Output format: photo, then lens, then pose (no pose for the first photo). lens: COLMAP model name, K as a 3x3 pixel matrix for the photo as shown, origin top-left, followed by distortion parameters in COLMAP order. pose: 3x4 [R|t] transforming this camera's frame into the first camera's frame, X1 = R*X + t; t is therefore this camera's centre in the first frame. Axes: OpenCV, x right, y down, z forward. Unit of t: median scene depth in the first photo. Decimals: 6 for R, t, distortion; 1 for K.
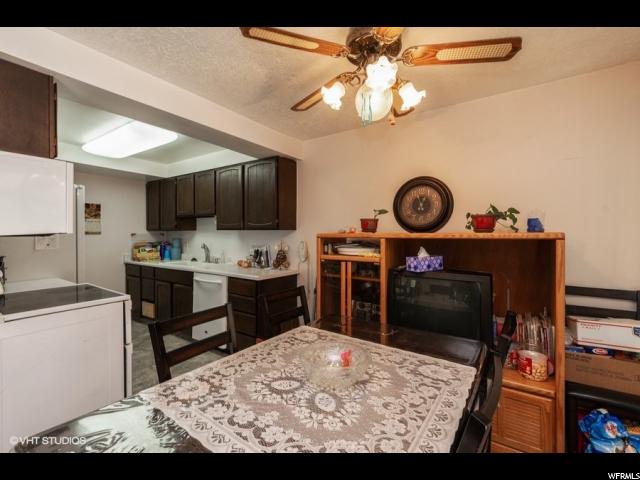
lens RADIAL K [[283.9, 0, 317.9], [0, 283.9, 234.8], [0, 0, 1]] dist [0.001295, -0.000854]
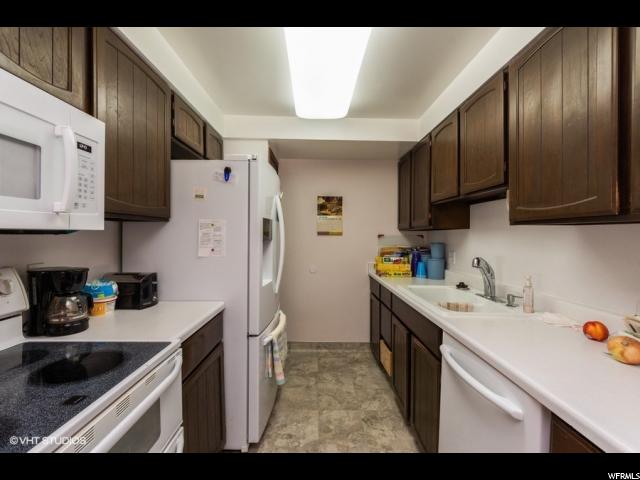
lens RADIAL K [[283.9, 0, 317.9], [0, 283.9, 234.3], [0, 0, 1]] dist [0.001295, -0.000854]
pose [[0.569438, -0.000468, -0.822034, -0.161030], [-0.007483, 0.999955, -0.005753, 0.000105], [0.822000, 0.009428, 0.569409, 0.483687]]
